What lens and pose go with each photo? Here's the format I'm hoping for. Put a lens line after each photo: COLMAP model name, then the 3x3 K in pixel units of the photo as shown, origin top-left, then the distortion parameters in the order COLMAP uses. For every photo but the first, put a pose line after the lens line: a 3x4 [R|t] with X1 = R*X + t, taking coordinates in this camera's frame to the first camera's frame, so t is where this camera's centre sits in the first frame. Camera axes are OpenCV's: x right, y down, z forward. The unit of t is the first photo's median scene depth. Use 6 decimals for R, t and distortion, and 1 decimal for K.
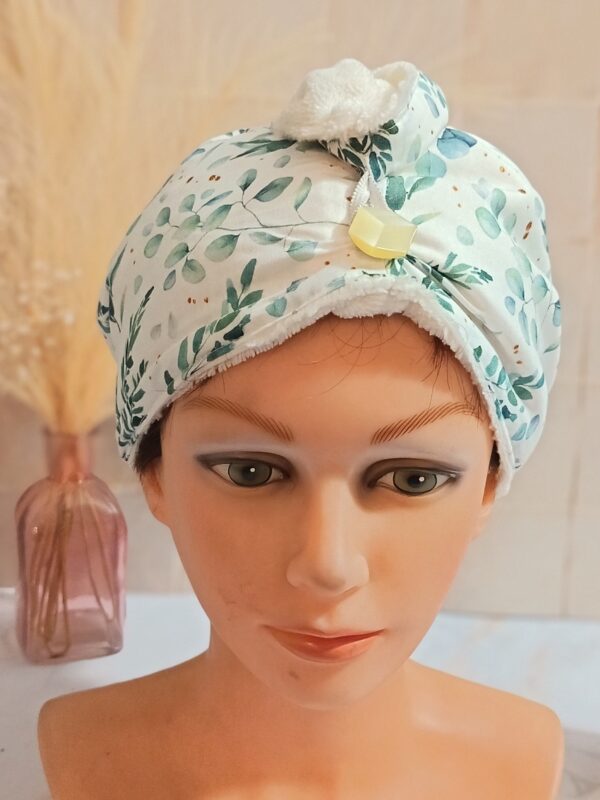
lens RADIAL K [[1121.5, 0, 300.0], [0, 1121.5, 400.0], [0, 0, 1]] dist [0.223321, -0.040676]
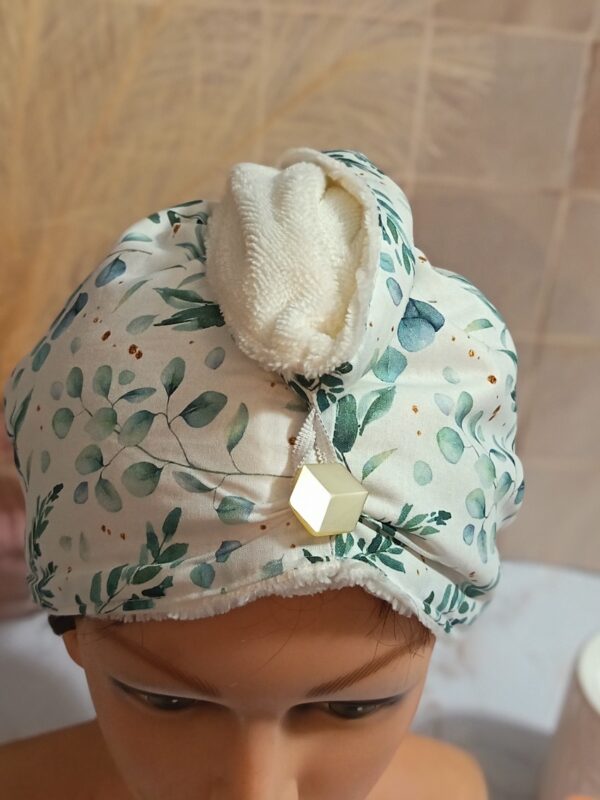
lens RADIAL K [[1121.5, 0, 300.0], [0, 1121.5, 400.0], [0, 0, 1]] dist [0.223321, -0.040676]
pose [[0.998305, 0.024729, 0.052691, 0.004357], [-0.039469, 0.952948, 0.300552, -0.460285], [-0.042779, -0.302122, 0.952309, 0.199088]]
